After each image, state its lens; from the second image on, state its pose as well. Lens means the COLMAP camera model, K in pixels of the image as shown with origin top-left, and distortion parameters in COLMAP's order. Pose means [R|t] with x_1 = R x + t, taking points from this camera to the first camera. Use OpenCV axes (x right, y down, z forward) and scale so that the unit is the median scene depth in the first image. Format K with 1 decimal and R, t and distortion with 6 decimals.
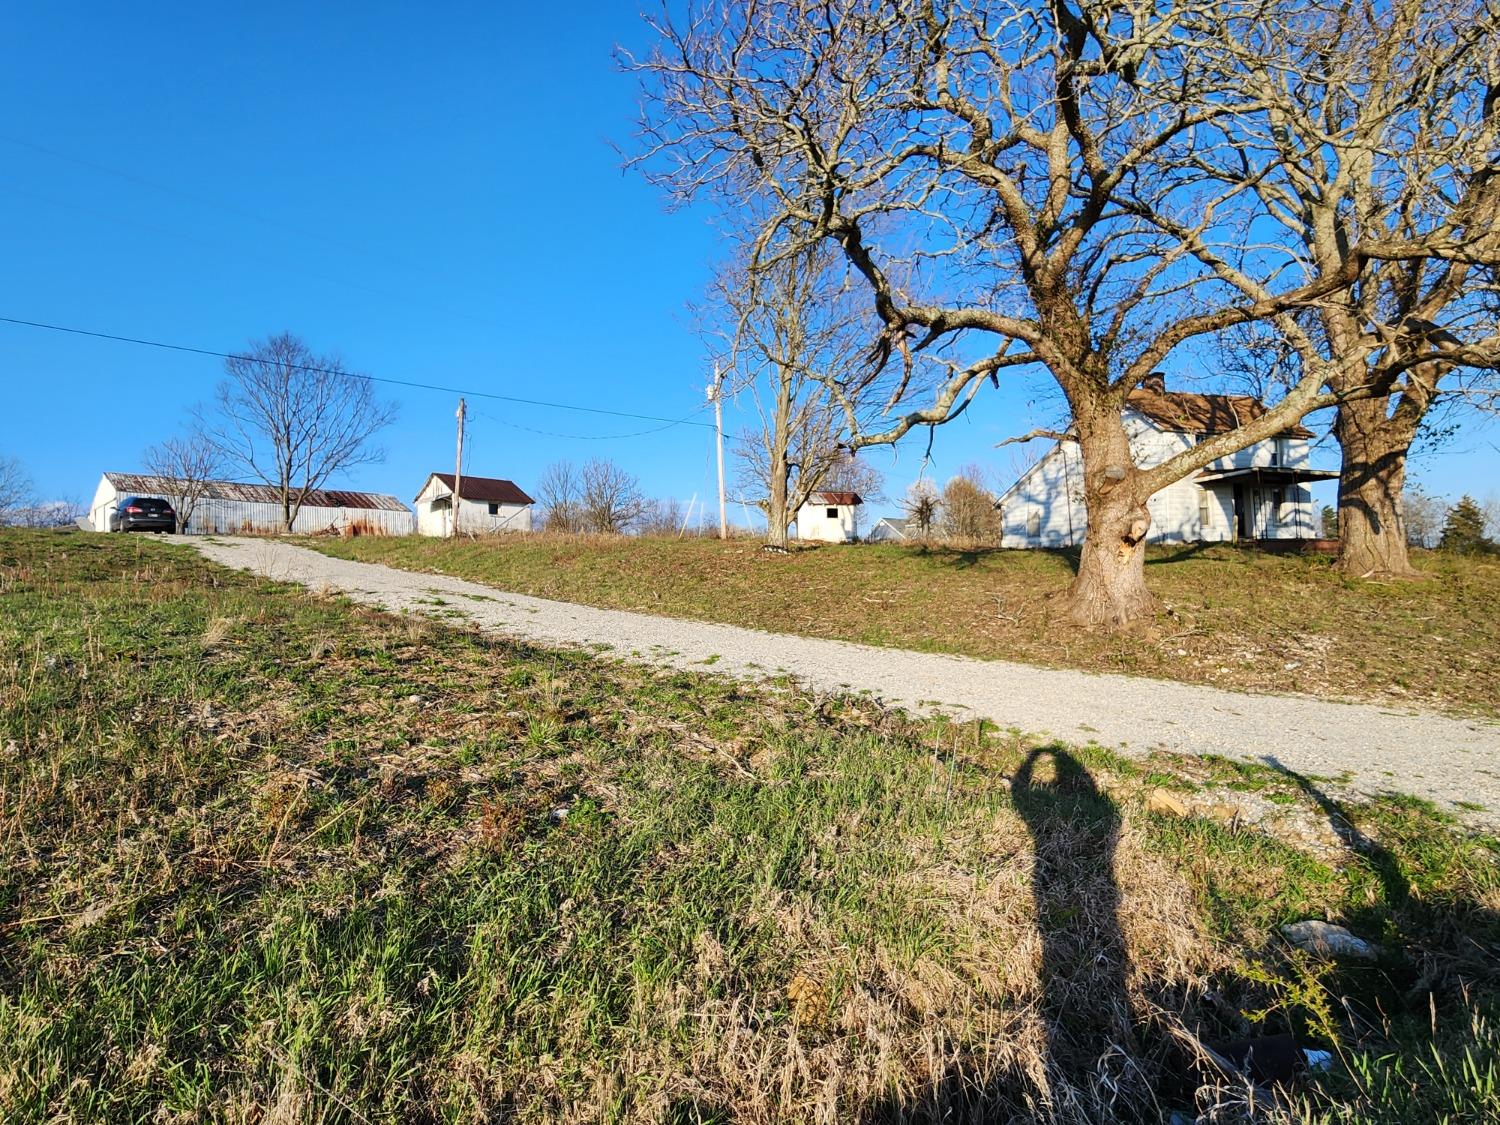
lens RADIAL K [[734.9, 0, 751.2], [0, 734.9, 561.4], [0, 0, 1]] dist [-0.001779, 0.000104]
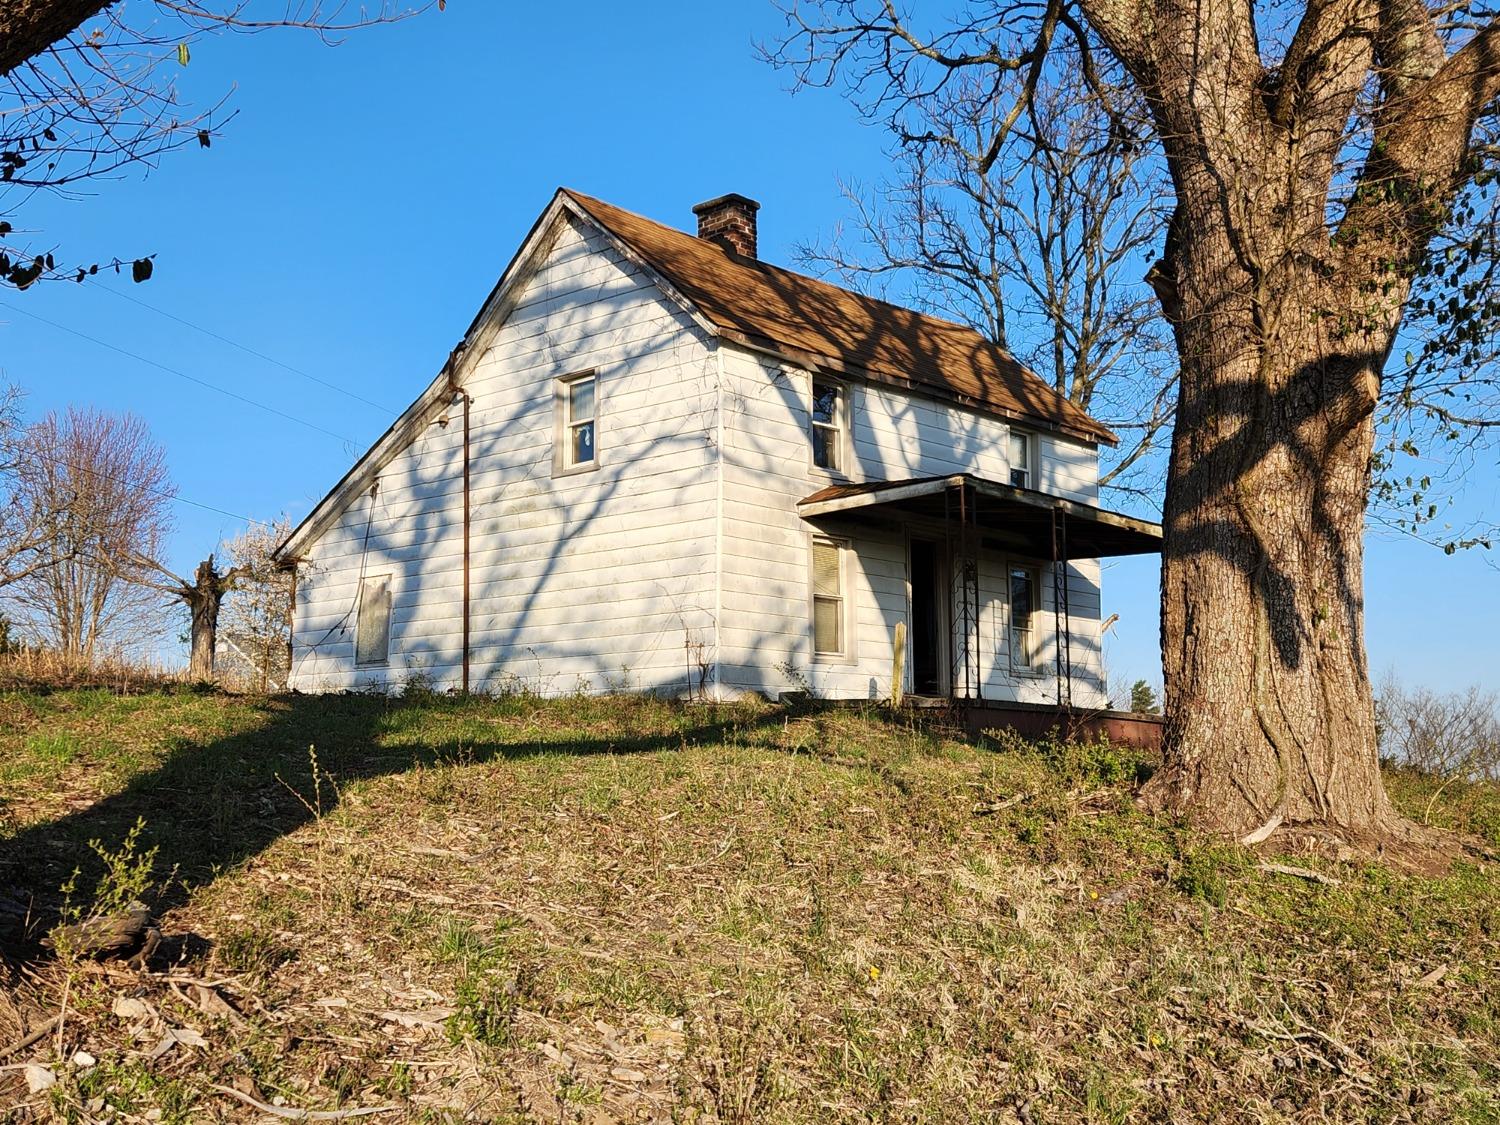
lens RADIAL K [[1647.5, 0, 749.6], [0, 1647.5, 562.7], [0, 0, 1]] dist [0.071052, 0.000000]
pose [[0.905148, 0.096669, 0.413959, 0.285572], [-0.049540, 0.991153, -0.123134, 0.003617], [-0.422200, 0.090947, 0.901929, 0.359232]]
